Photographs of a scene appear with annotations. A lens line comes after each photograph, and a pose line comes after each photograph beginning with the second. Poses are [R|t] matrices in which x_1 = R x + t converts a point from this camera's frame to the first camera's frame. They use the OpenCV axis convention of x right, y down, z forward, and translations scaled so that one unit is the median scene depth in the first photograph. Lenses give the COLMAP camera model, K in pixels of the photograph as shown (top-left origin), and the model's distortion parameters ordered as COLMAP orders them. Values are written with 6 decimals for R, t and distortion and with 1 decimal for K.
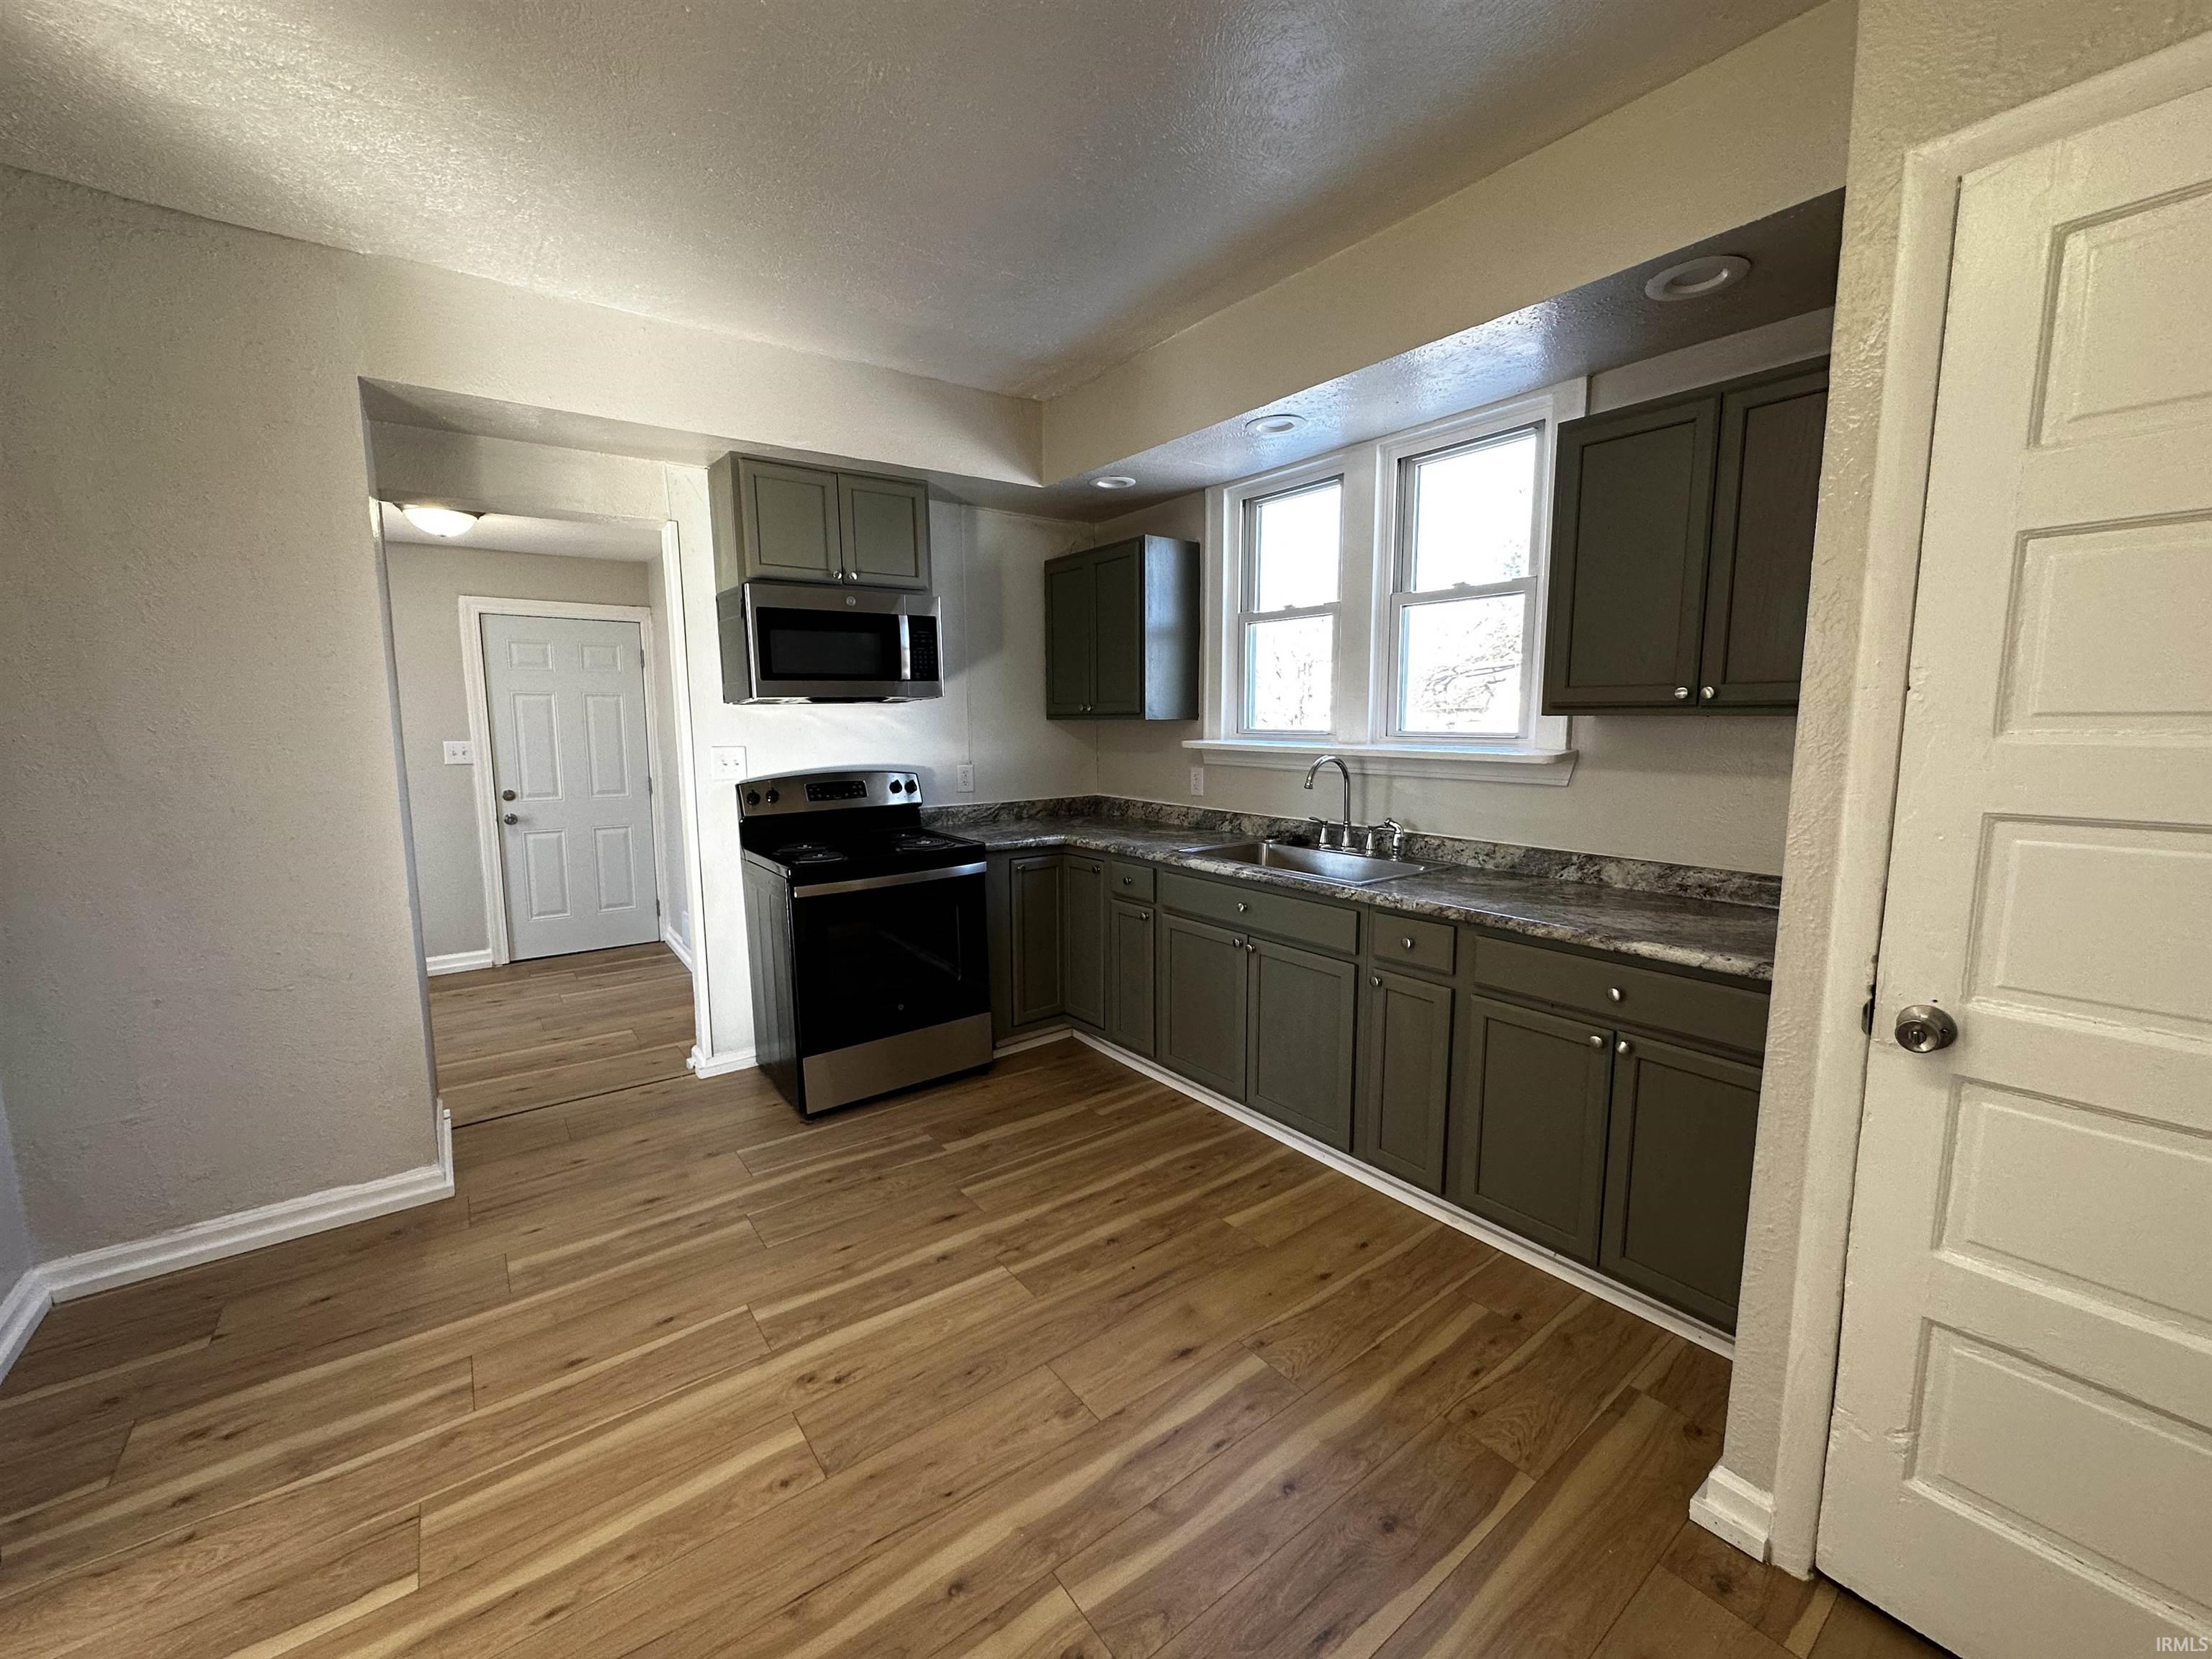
lens RADIAL K [[881.9, 0, 1106.0], [0, 881.9, 829.5], [0, 0, 1]] dist [-0.000940, 0.000344]
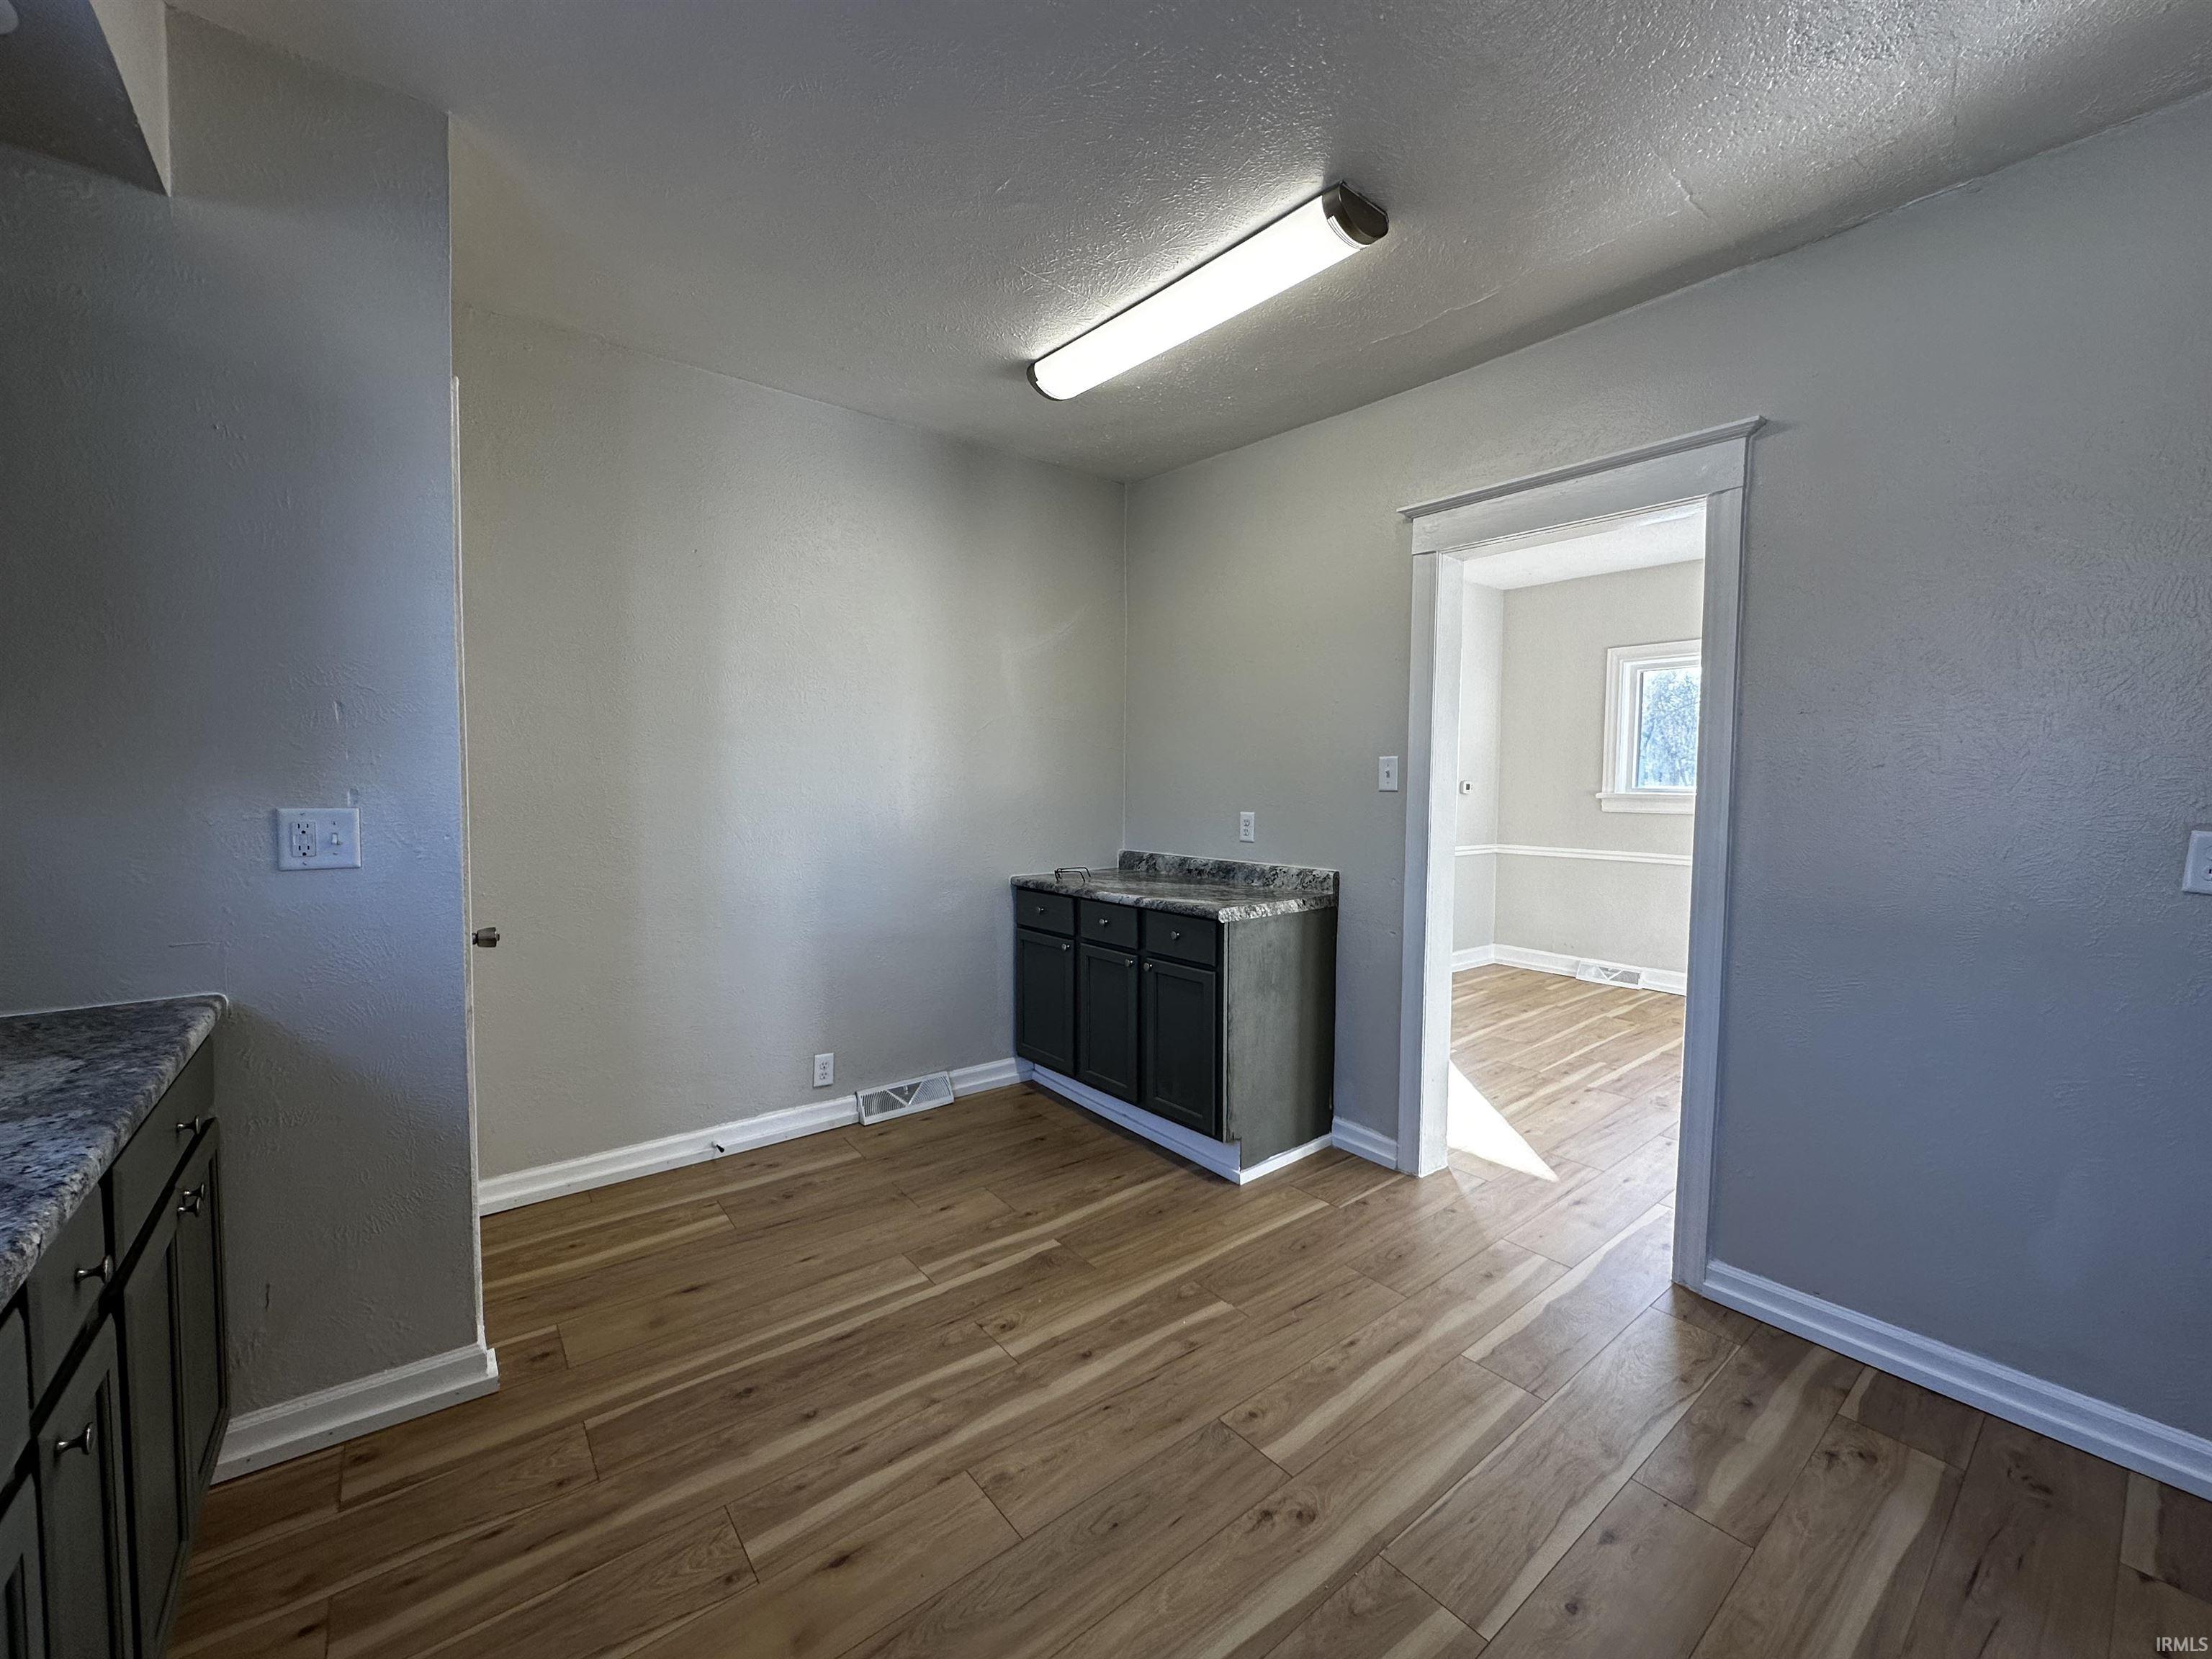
lens RADIAL K [[881.9, 0, 1106.0], [0, 881.9, 829.5], [0, 0, 1]] dist [-0.000940, 0.000344]
pose [[-0.999717, -0.005448, -0.023158, -0.120027], [-0.009472, 0.984096, 0.177385, -0.170066], [0.021823, 0.177555, -0.983869, 1.653588]]
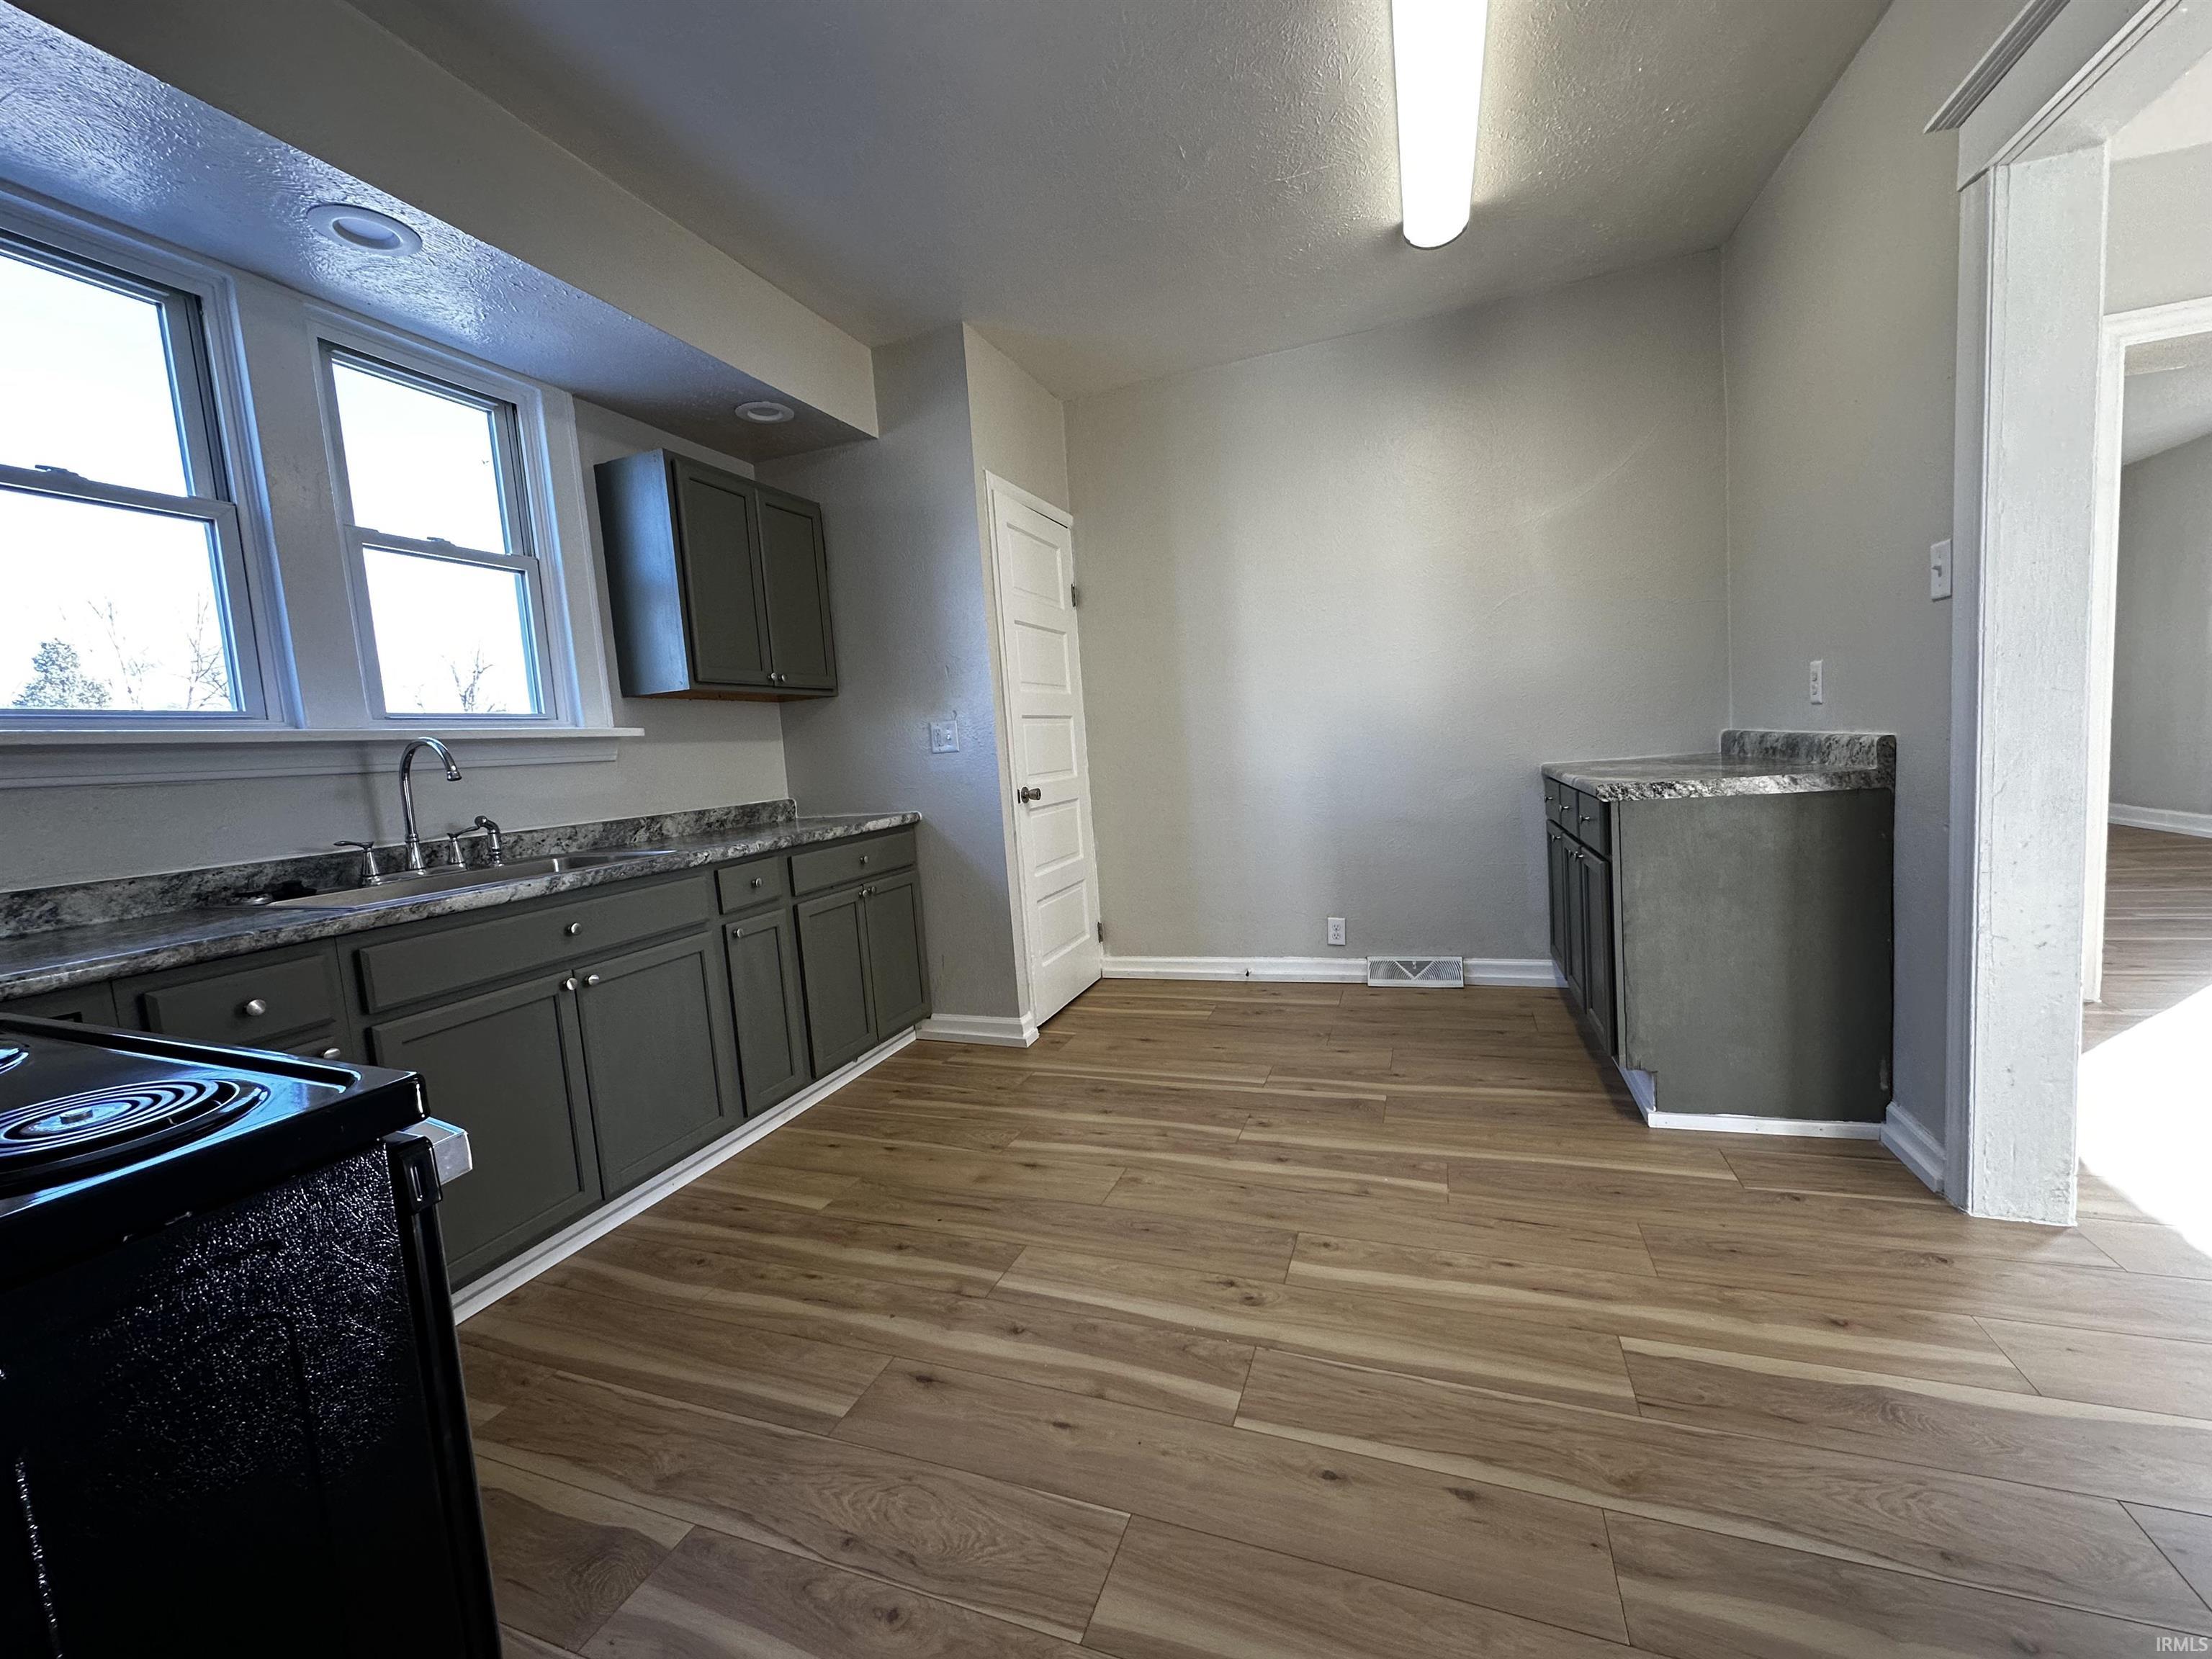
lens RADIAL K [[877.6, 0, 1106.0], [0, 877.6, 829.5], [0, 0, 1]] dist [-0.000886, 0.000059]
pose [[-0.529207, -0.039516, 0.847572, -0.992994], [0.181006, 0.970663, 0.158271, -0.038235], [-0.828961, 0.237174, -0.506530, 1.430460]]
